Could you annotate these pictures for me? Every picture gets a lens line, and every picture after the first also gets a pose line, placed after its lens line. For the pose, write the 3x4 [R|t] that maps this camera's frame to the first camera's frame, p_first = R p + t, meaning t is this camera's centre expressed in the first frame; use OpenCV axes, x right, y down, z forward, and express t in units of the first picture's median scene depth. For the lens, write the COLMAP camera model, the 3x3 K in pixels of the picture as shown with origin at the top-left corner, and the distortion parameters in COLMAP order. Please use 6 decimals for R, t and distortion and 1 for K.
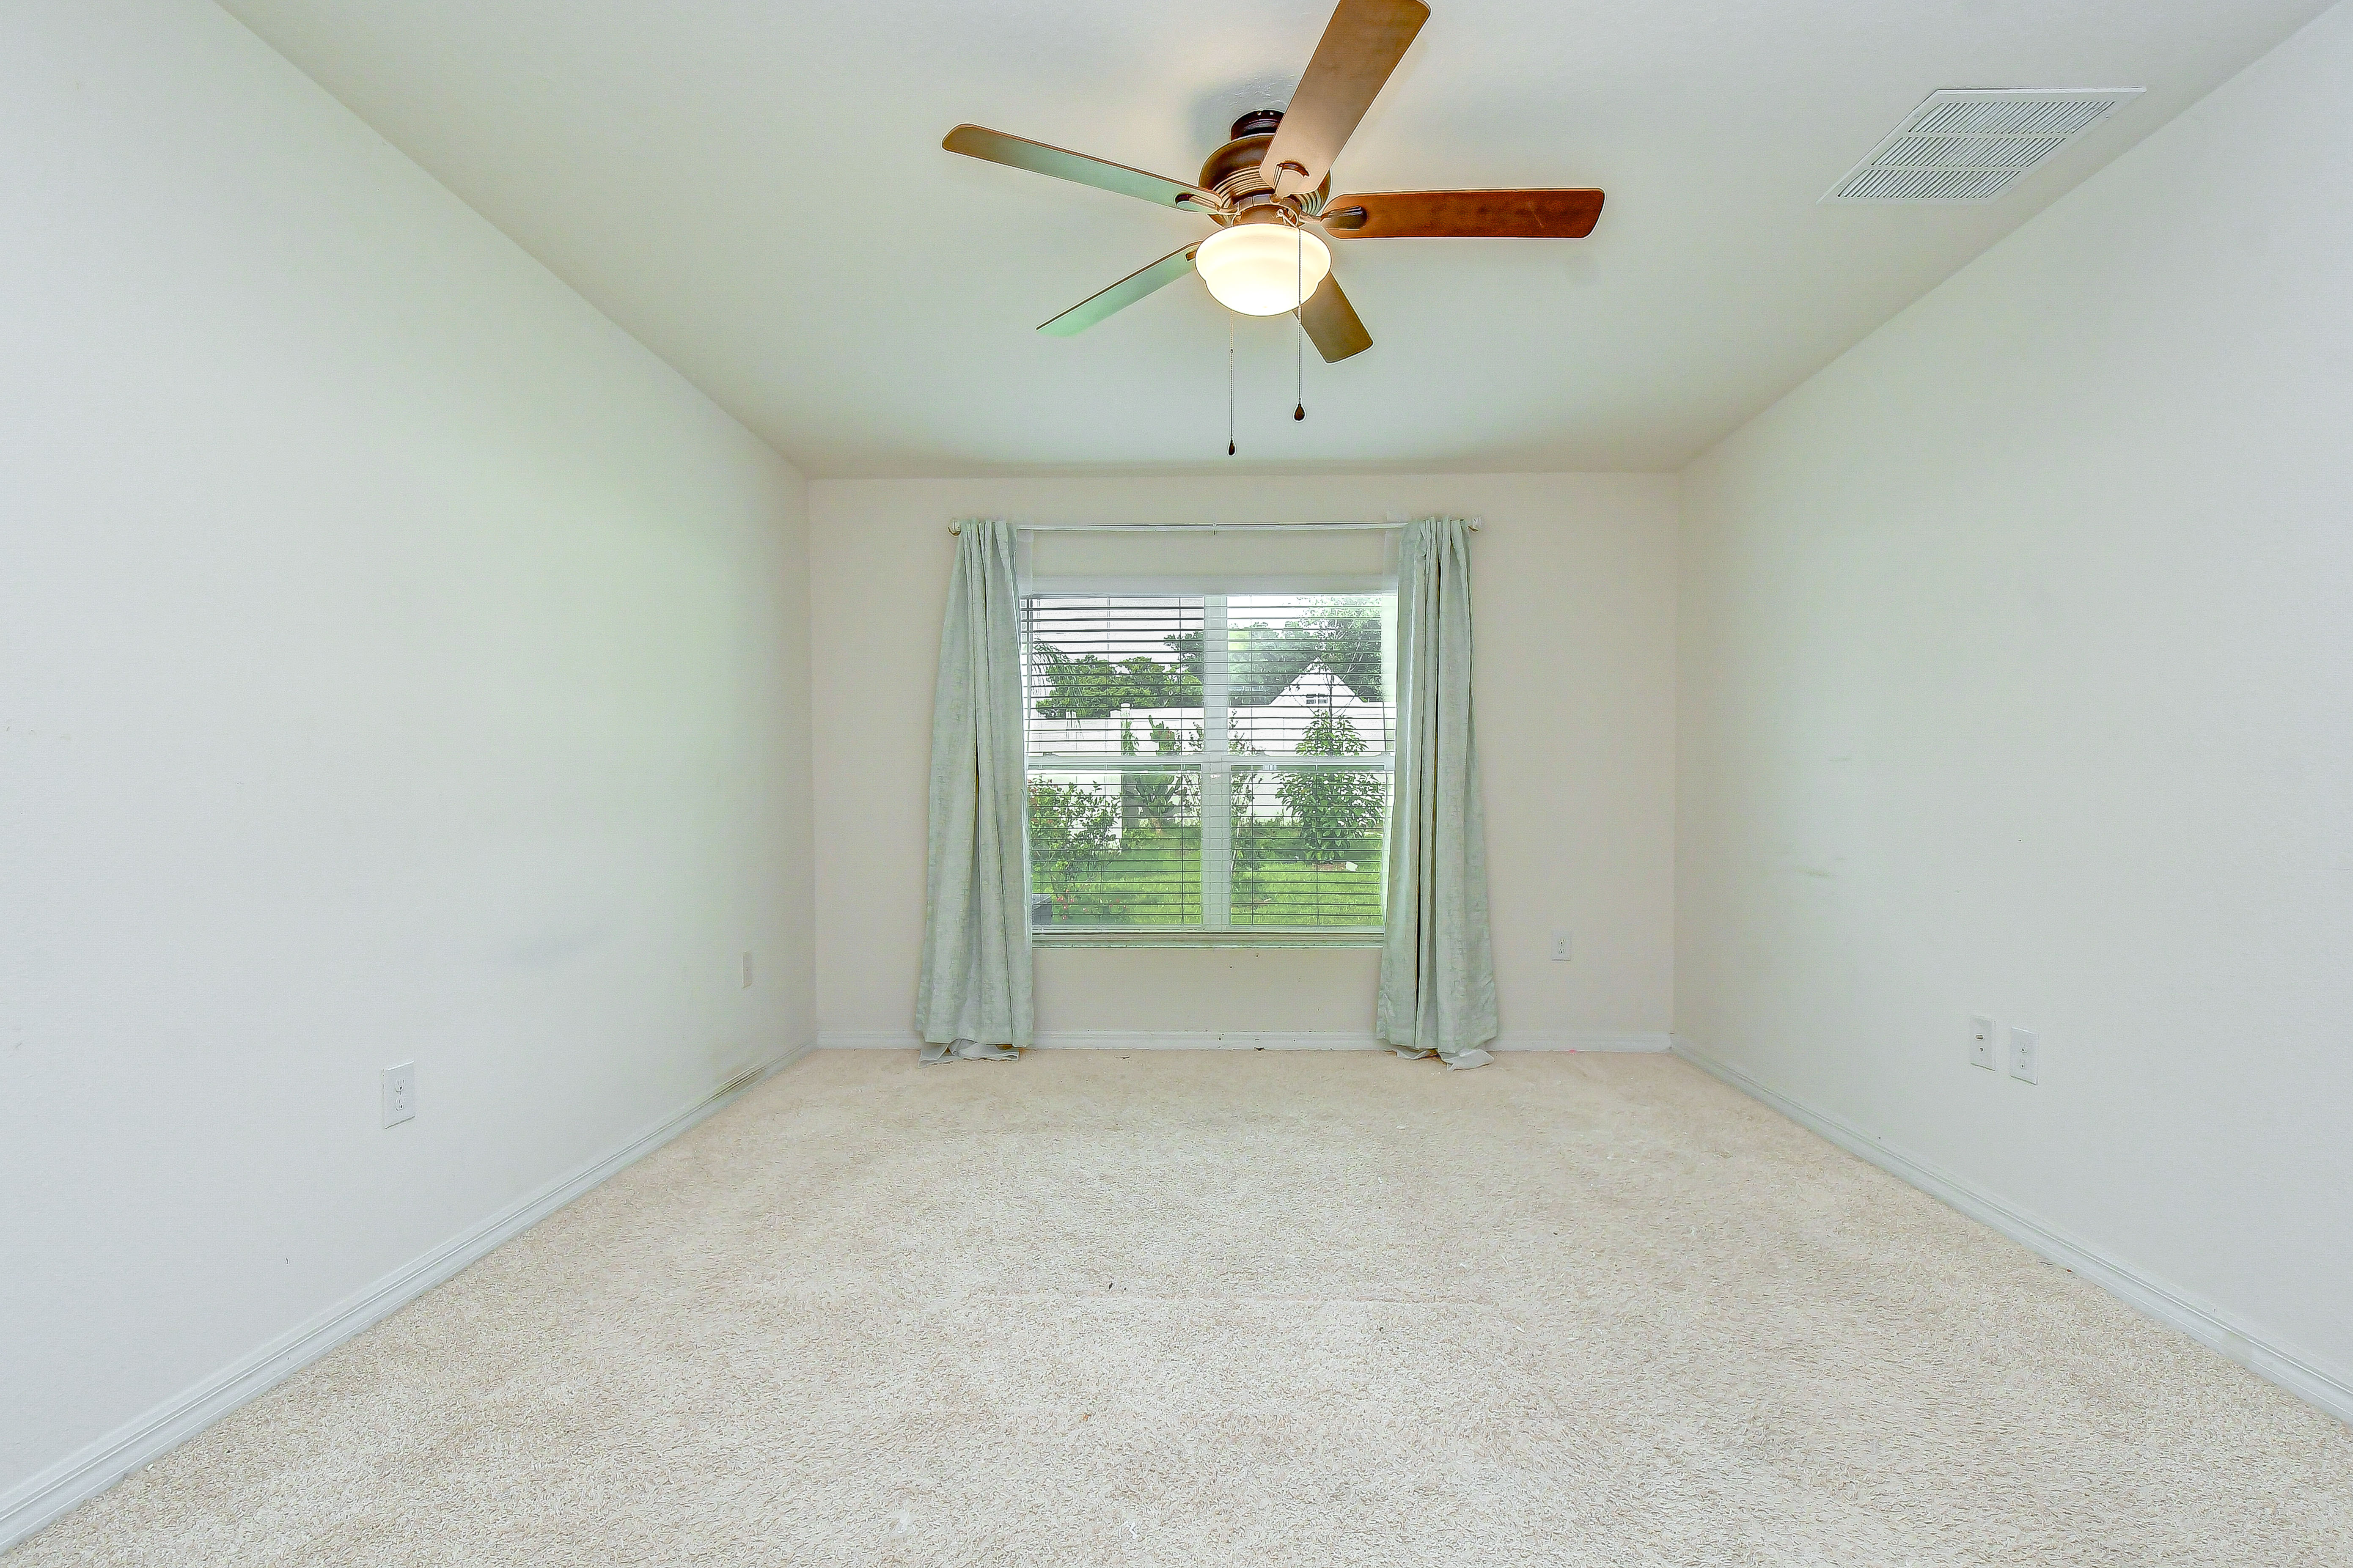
lens RADIAL K [[1072.0, 0, 1188.5], [0, 1072.0, 776.8], [0, 0, 1]] dist [0.007418, -0.007387]
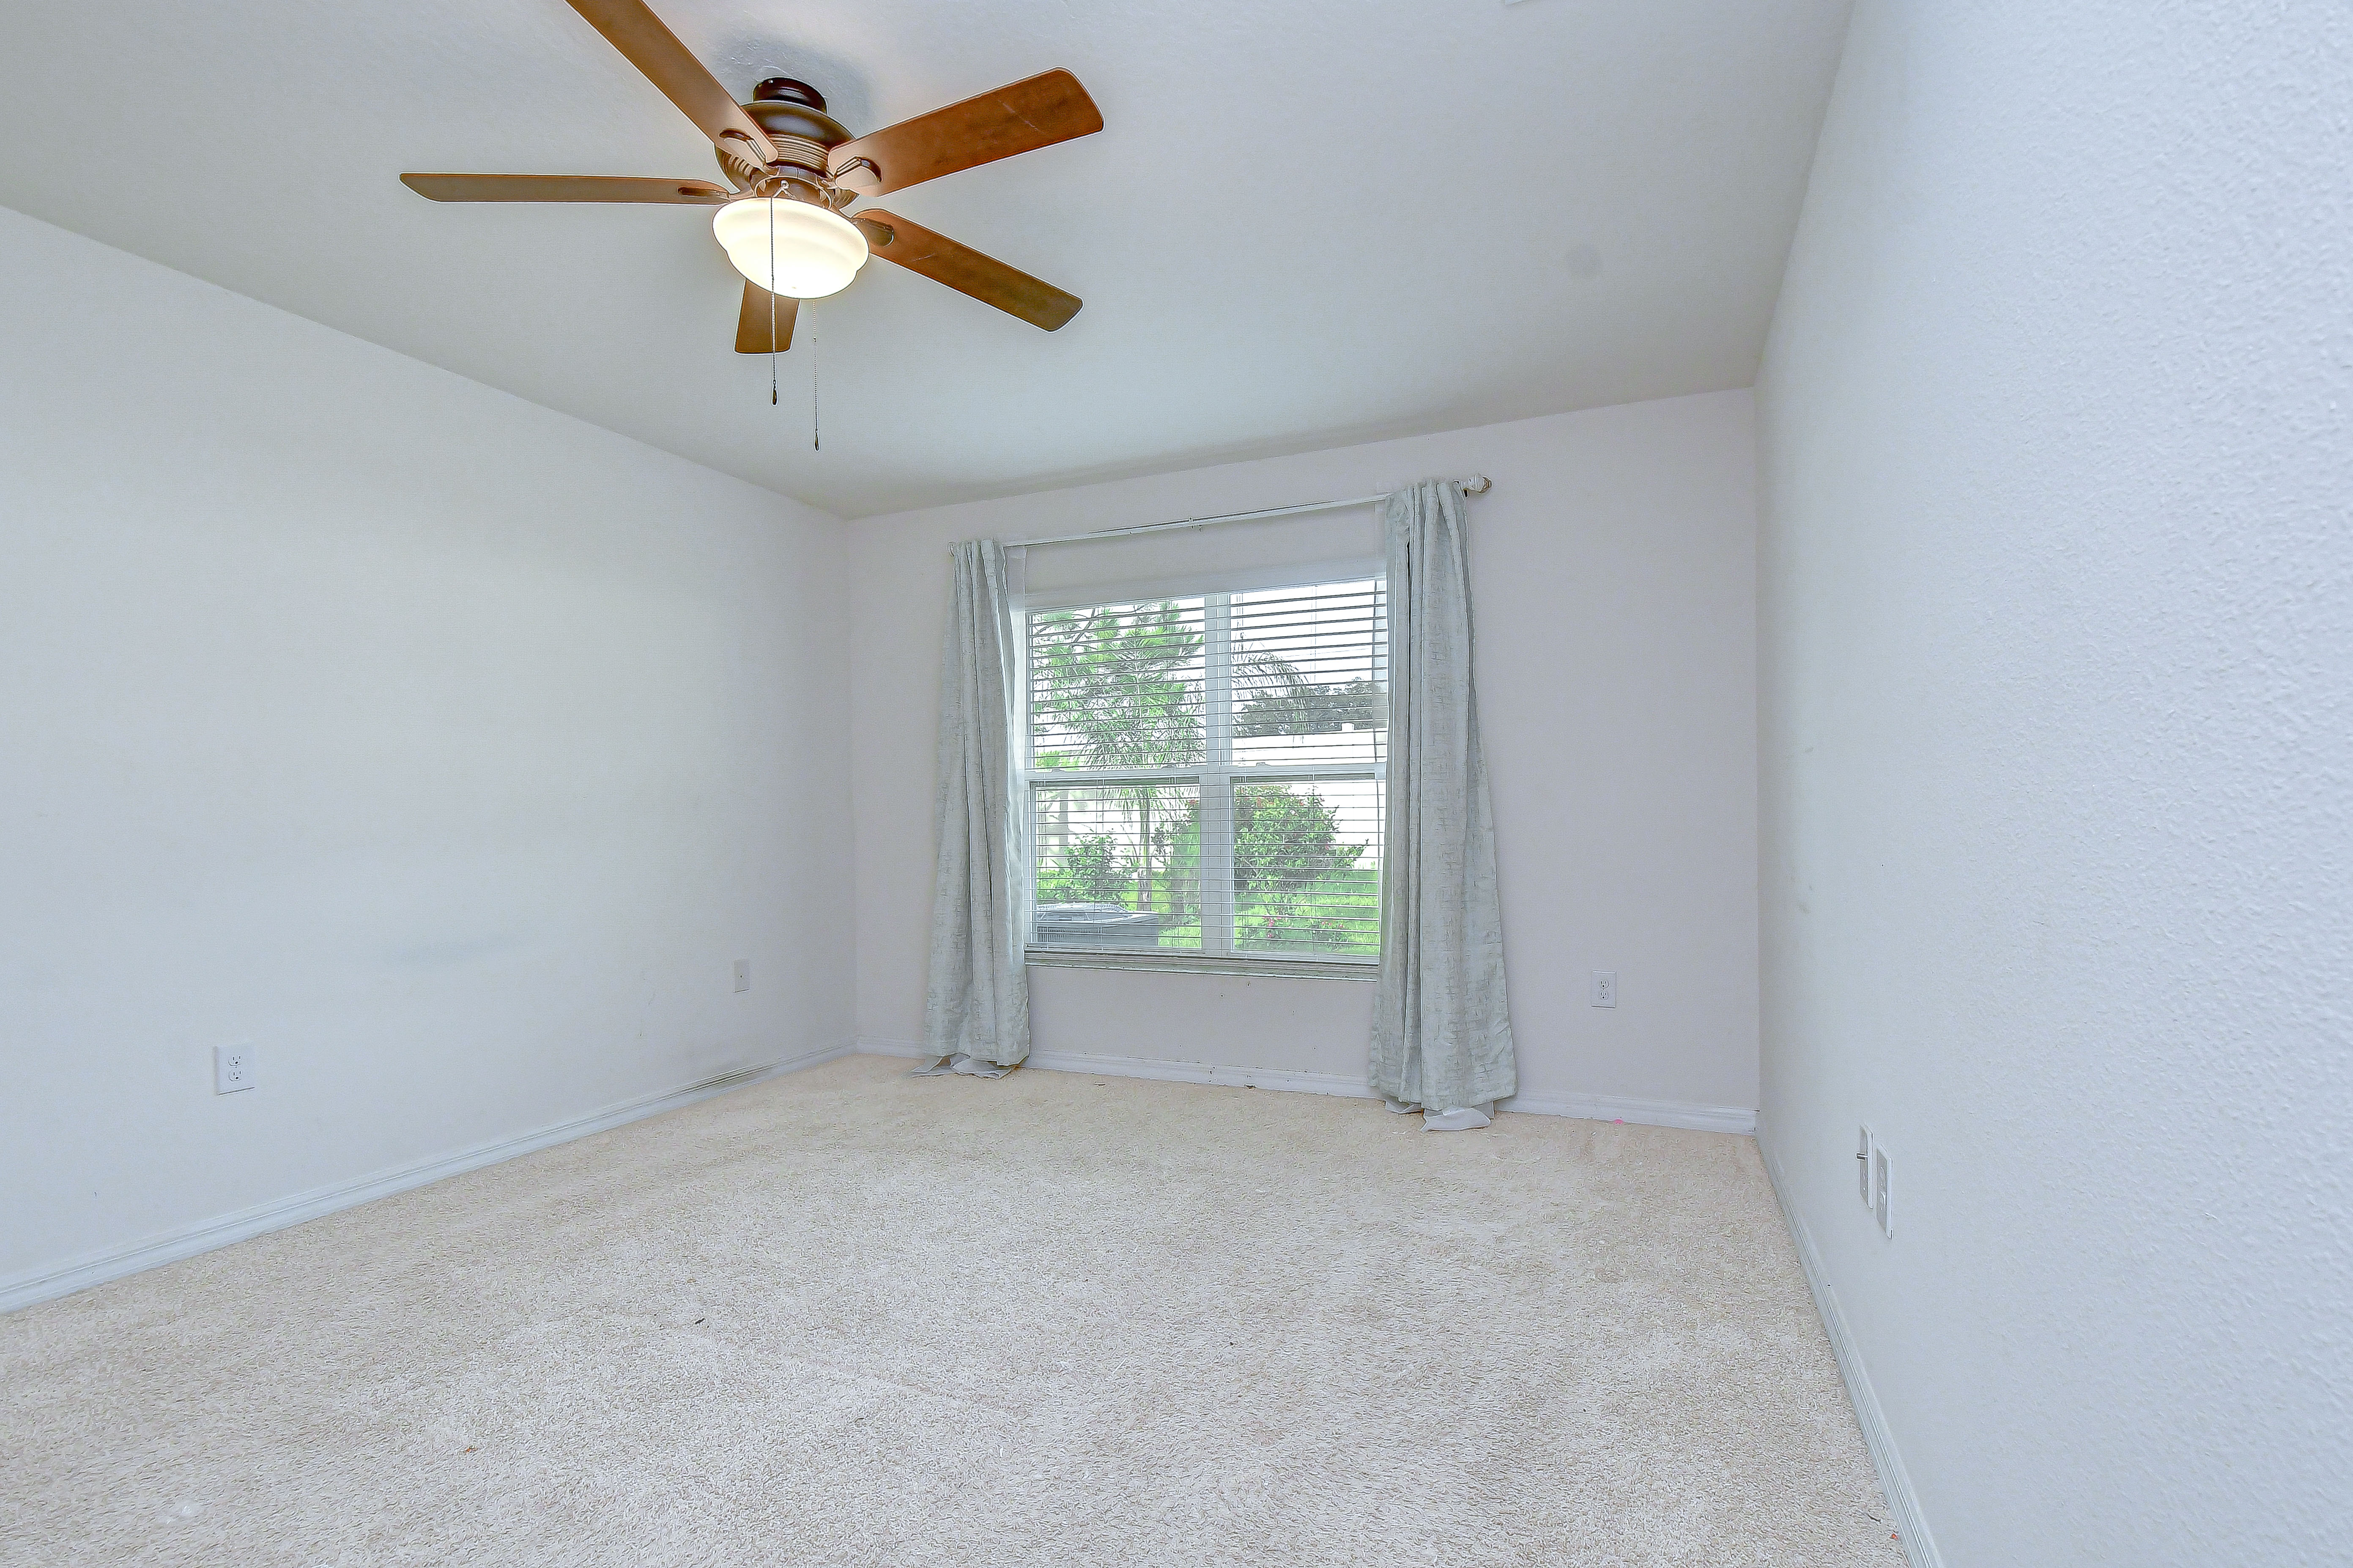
lens RADIAL K [[1072.0, 0, 1181.7], [0, 1072.0, 788.9], [0, 0, 1]] dist [0.007418, -0.007387]
pose [[0.931659, -0.019281, -0.362821, 0.359743], [0.019226, 0.999808, -0.003763, 0.002056], [0.362824, -0.003470, 0.931851, 0.130541]]
